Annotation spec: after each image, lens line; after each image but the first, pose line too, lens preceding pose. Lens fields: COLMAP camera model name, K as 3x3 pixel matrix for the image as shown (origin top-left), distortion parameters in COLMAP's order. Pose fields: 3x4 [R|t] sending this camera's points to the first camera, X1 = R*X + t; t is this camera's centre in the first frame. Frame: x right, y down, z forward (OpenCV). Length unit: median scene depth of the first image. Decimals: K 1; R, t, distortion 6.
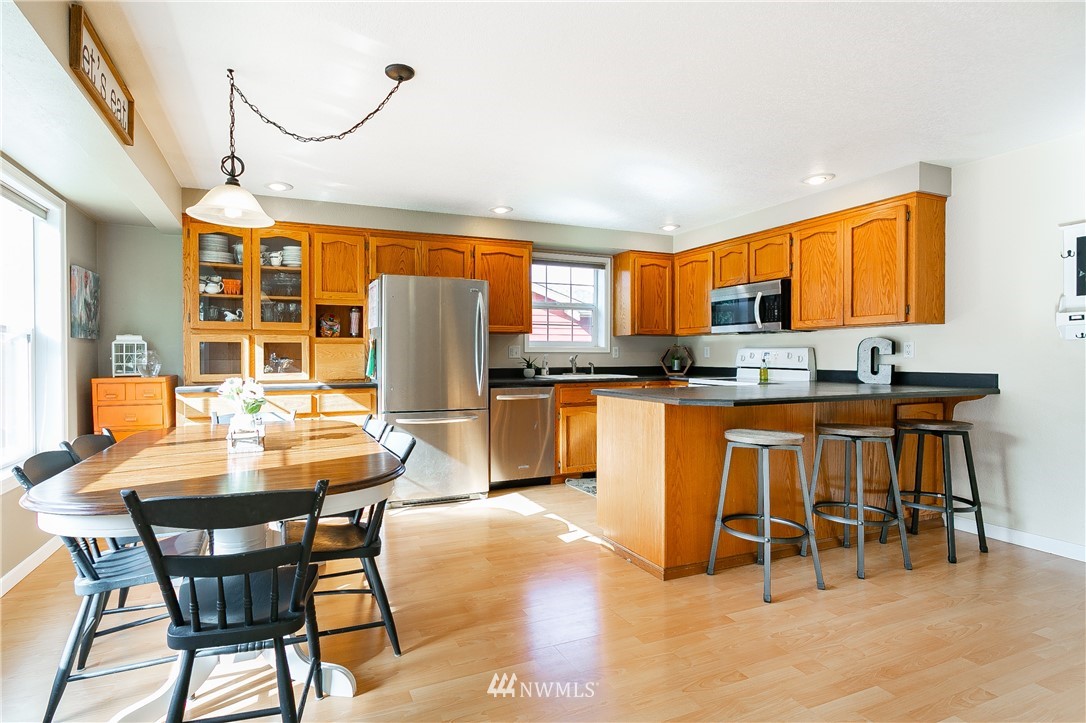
lens RADIAL K [[539.3, 0, 496.3], [0, 539.3, 355.4], [0, 0, 1]] dist [-0.021918, 0.000082]
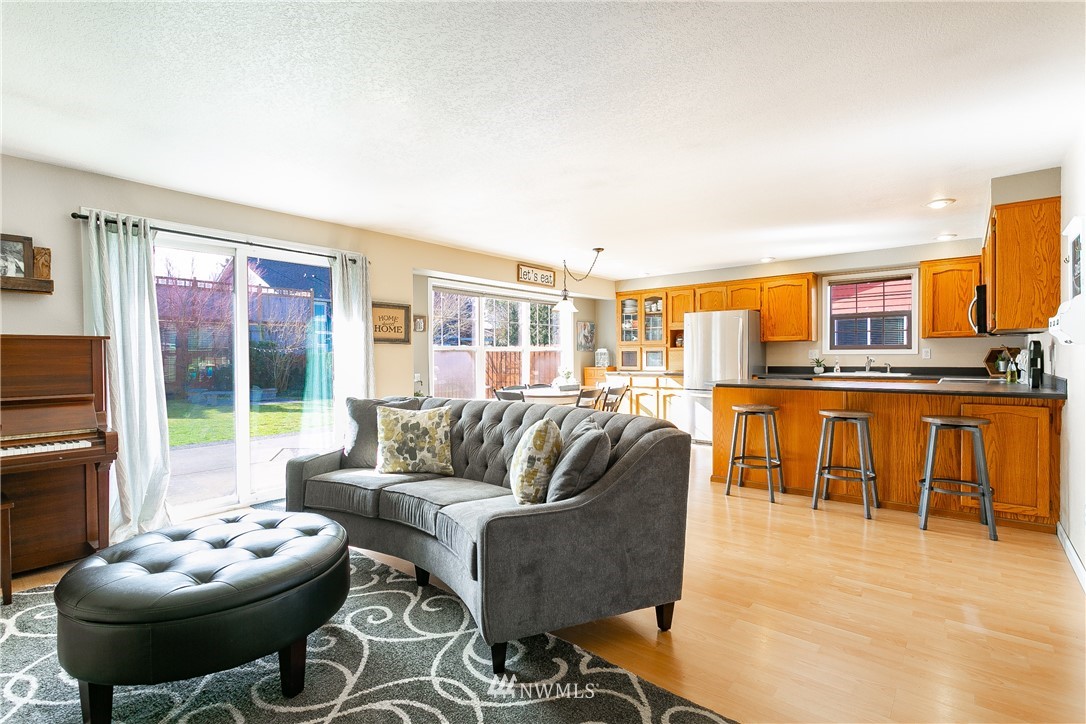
lens RADIAL K [[515.3, 0, 547.4], [0, 515.3, 361.6], [0, 0, 1]] dist [-0.004282, 0.002930]
pose [[0.484687, 0.005237, -0.874672, 0.988736], [0.005388, 0.999945, 0.008973, -0.004002], [0.874671, -0.009062, 0.484633, -0.229090]]
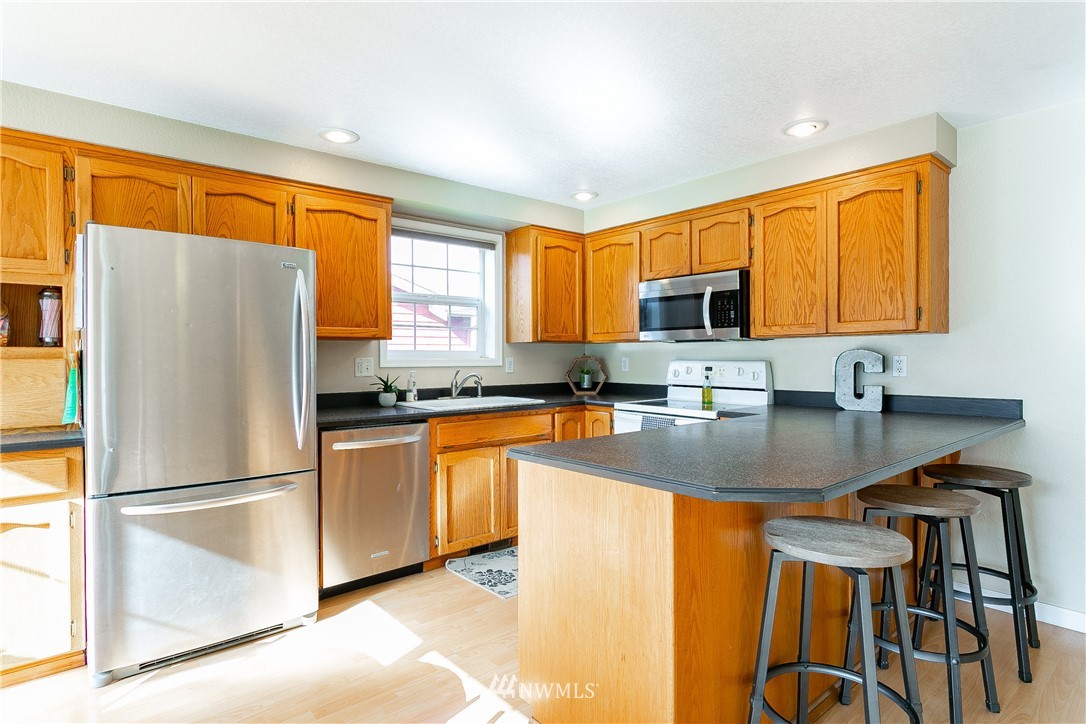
lens RADIAL K [[580.1, 0, 544.3], [0, 580.1, 364.9], [0, 0, 1]] dist [-0.005366, 0.000490]
pose [[0.946744, -0.007375, 0.321903, 0.016811], [0.003608, 0.999918, 0.012297, -0.020306], [-0.321967, -0.010480, 0.946693, 0.312489]]
